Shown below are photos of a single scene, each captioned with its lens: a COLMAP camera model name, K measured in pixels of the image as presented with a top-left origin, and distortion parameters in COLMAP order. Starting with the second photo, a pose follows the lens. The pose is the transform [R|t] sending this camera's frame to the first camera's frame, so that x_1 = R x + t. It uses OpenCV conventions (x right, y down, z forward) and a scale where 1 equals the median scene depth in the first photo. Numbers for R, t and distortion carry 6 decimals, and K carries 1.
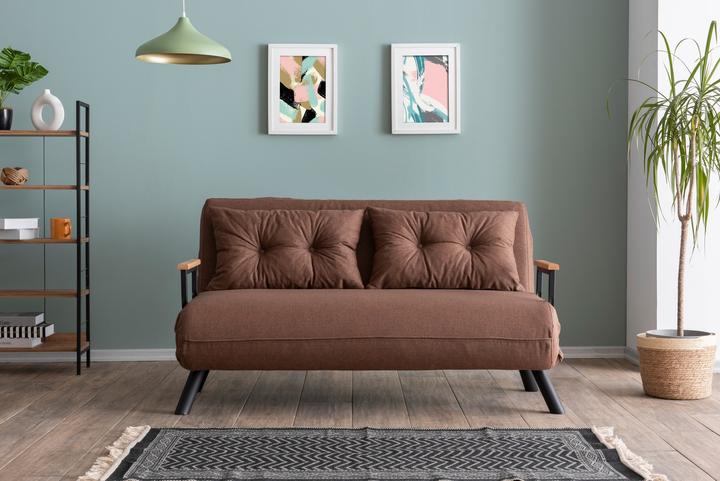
lens RADIAL K [[1224.4, 0, 360.0], [0, 1224.4, 240.5], [0, 0, 1]] dist [0.029012, -1.803727]
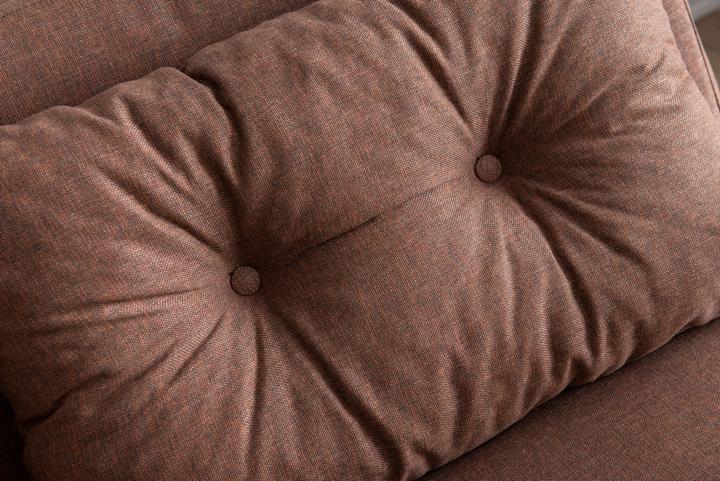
lens RADIAL K [[1458.7, 0, 360.0], [0, 1458.7, 240.5], [0, 0, 1]] dist [0.001258, -0.005701]
pose [[0.875204, -0.425902, 0.229402, 0.018804], [0.270476, 0.823986, 0.497886, -0.098889], [-0.401074, -0.373704, 0.836352, 0.834915]]
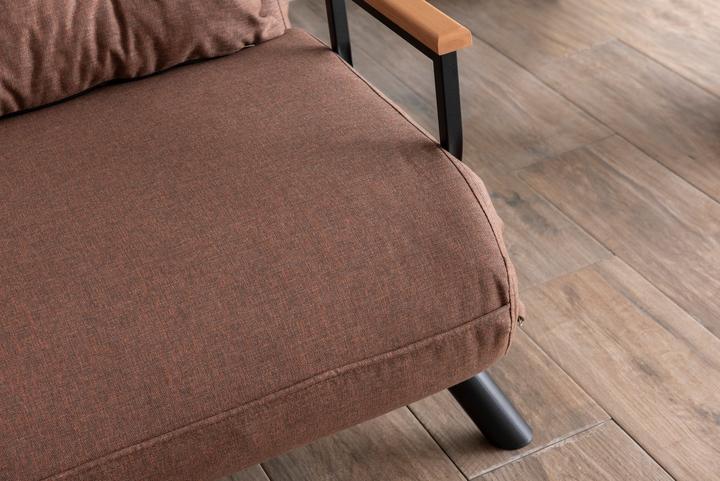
lens RADIAL K [[1458.7, 0, 360.0], [0, 1458.7, 240.5], [0, 0, 1]] dist [0.001258, -0.005701]
pose [[0.910274, -0.310137, 0.274255, 0.030279], [0.149076, 0.863545, 0.481732, -0.094086], [-0.386234, -0.397623, 0.832297, 0.654275]]
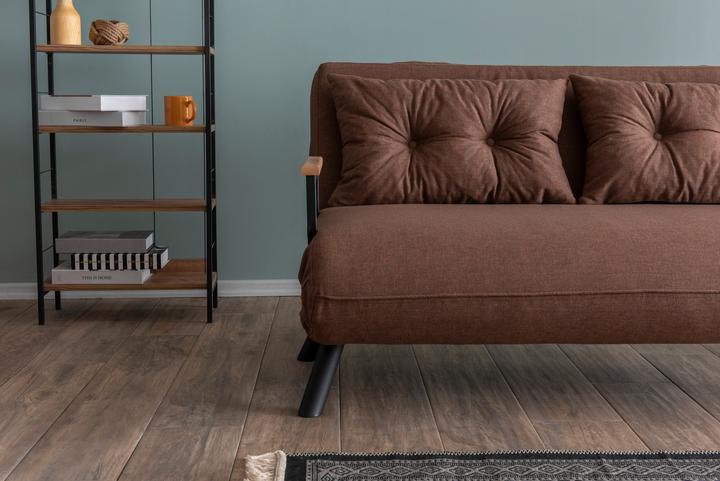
lens RADIAL K [[1116.4, 0, 360.0], [0, 1116.4, 240.5], [0, 0, 1]] dist [-0.025214, 0.040071]
pose [[0.999951, 0.000508, 0.009917, -0.114247], [-0.001416, 0.995778, 0.091781, 0.005442], [-0.009828, -0.091791, 0.995730, 0.420452]]
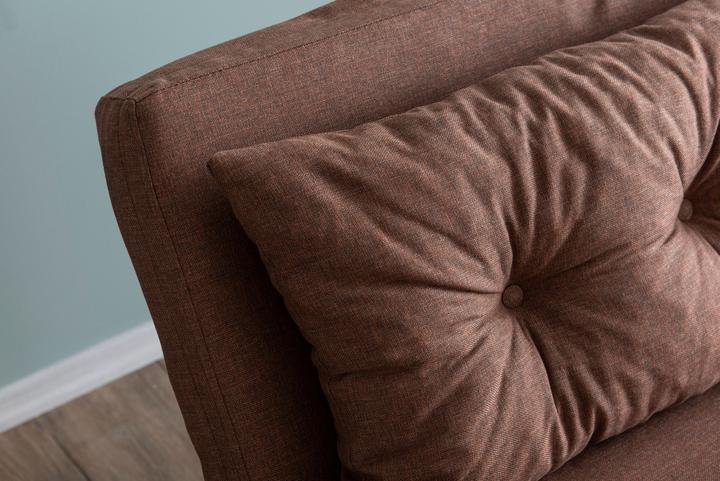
lens RADIAL K [[1458.7, 0, 360.0], [0, 1458.7, 240.5], [0, 0, 1]] dist [0.001258, -0.005701]
pose [[0.844126, -0.334235, 0.419211, -0.206145], [0.133690, 0.888419, 0.439134, -0.114548], [-0.519209, -0.314641, 0.794622, 0.823462]]
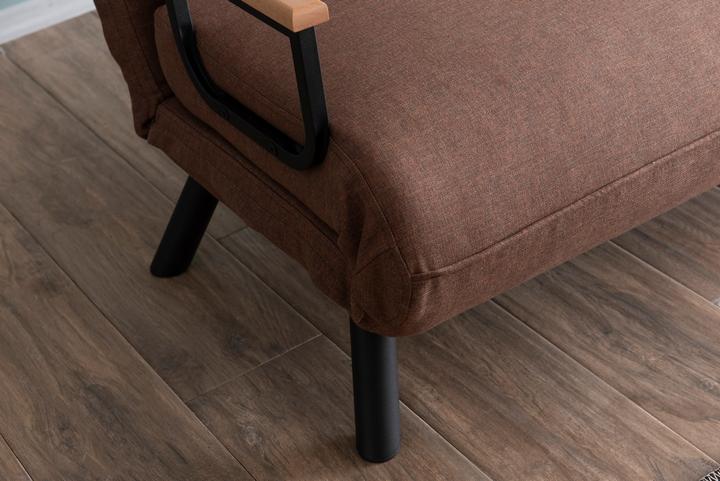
lens RADIAL K [[1458.7, 0, 360.0], [0, 1458.7, 240.5], [0, 0, 1]] dist [0.001258, -0.005701]
pose [[0.845627, -0.371773, 0.383015, -0.248411], [0.146993, 0.852009, 0.502467, -0.085722], [-0.513136, -0.368599, 0.775130, 0.662533]]
